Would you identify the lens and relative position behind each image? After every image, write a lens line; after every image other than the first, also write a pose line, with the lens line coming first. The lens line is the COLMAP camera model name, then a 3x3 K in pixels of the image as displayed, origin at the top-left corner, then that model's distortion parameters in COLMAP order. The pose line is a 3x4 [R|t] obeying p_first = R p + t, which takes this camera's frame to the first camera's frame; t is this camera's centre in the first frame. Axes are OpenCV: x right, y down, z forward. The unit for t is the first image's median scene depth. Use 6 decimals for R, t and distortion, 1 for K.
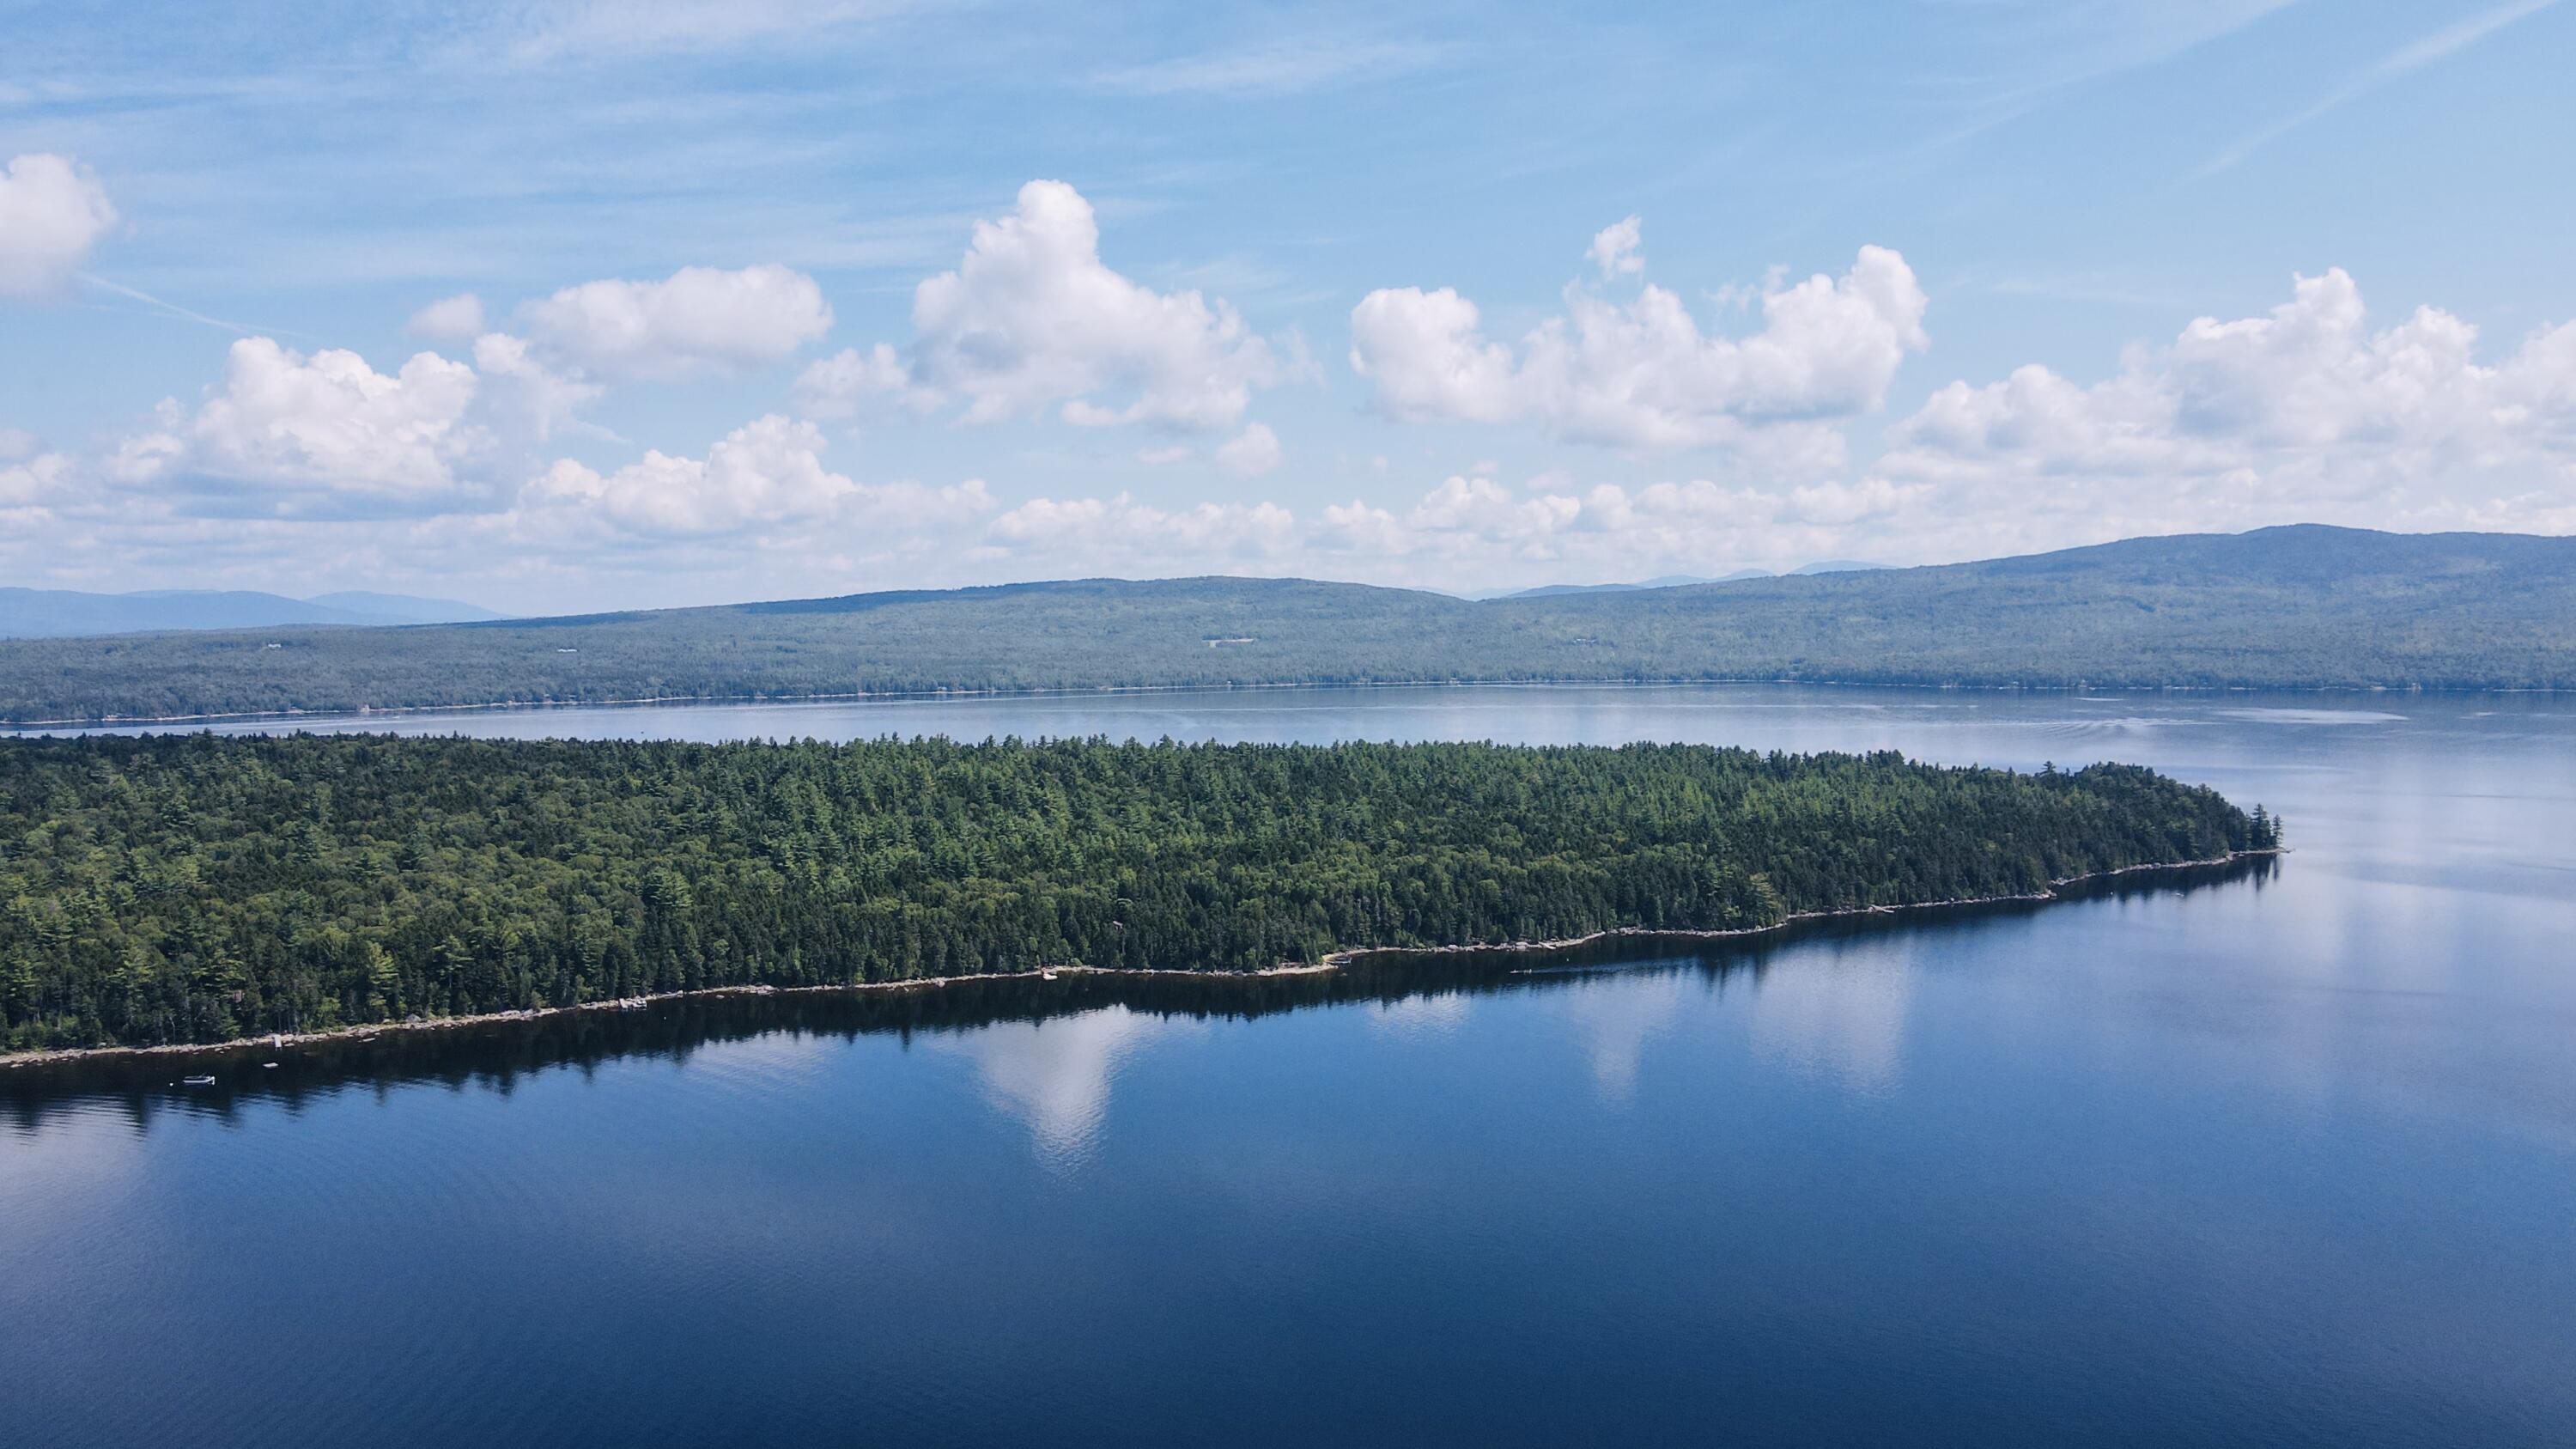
lens RADIAL K [[1872.6, 0, 1288.0], [0, 1872.6, 724.5], [0, 0, 1]] dist [-0.001402, 0.026540]
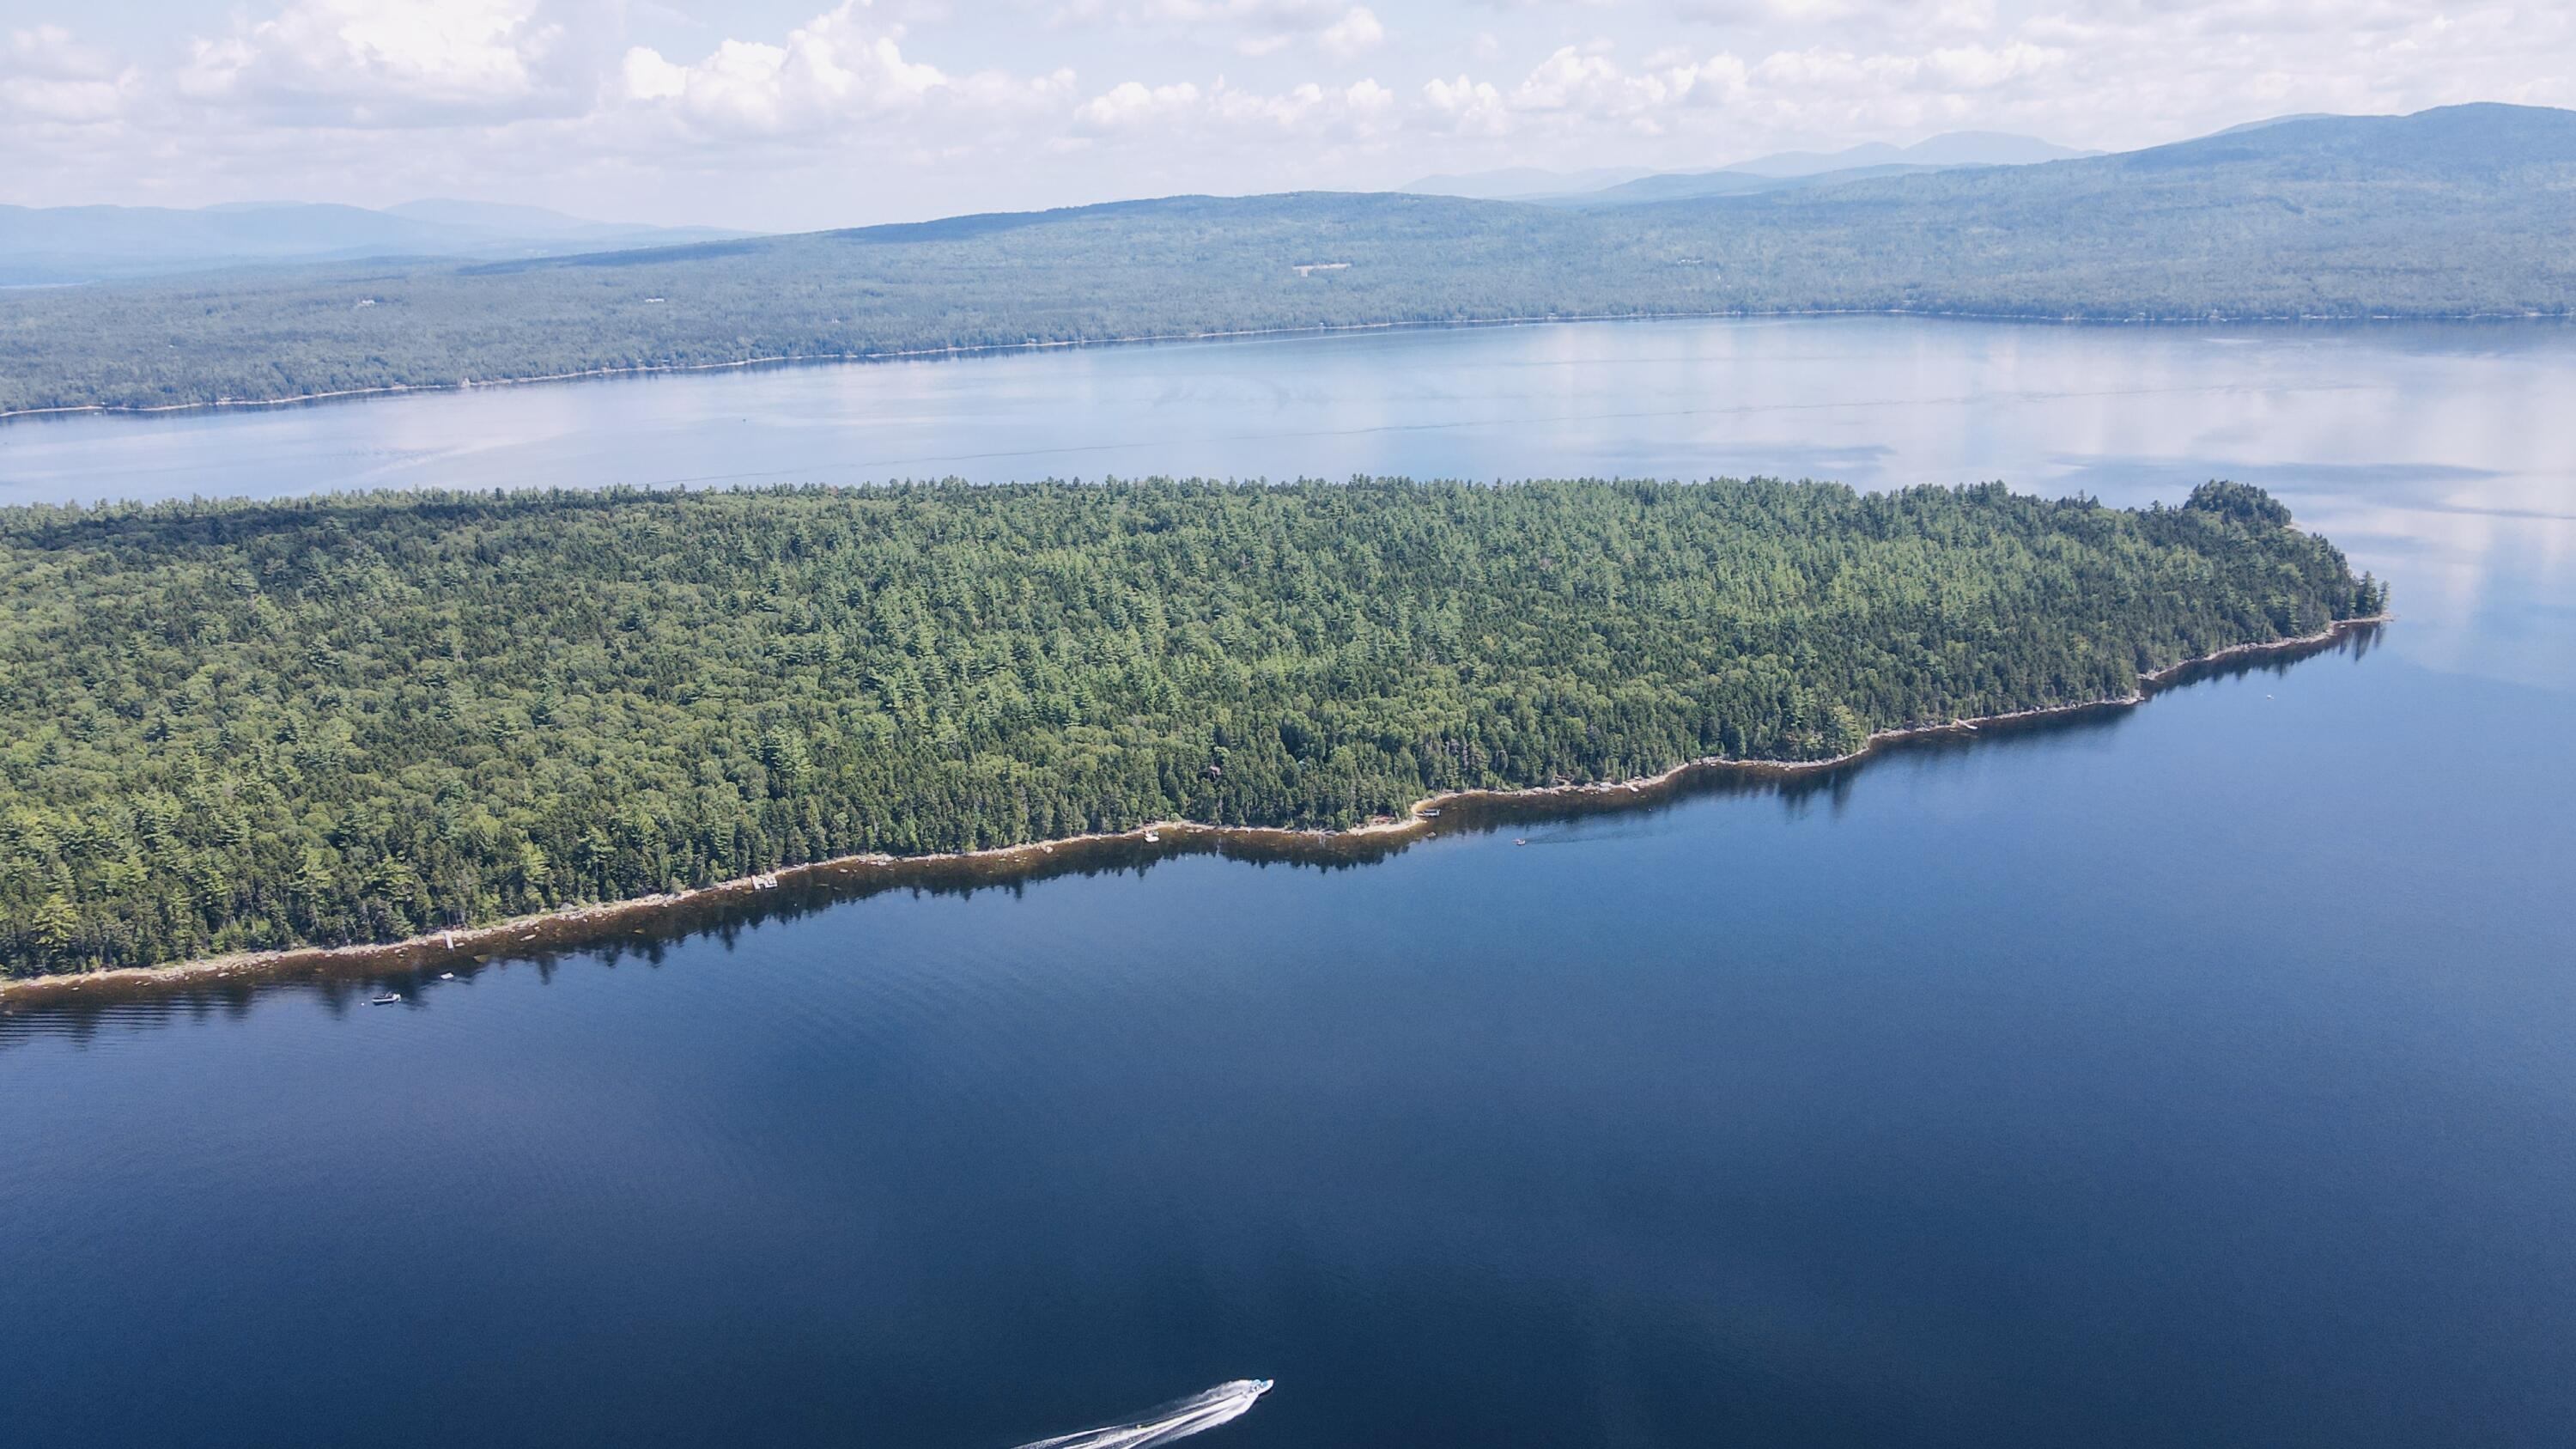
lens RADIAL K [[1876.0, 0, 1288.0], [0, 1876.0, 724.5], [0, 0, 1]] dist [-0.012217, 0.047266]
pose [[0.998571, -0.009284, -0.052629, 0.004555], [0.020043, 0.977972, 0.207770, -0.123107], [0.049541, -0.208527, 0.976761, -0.008998]]
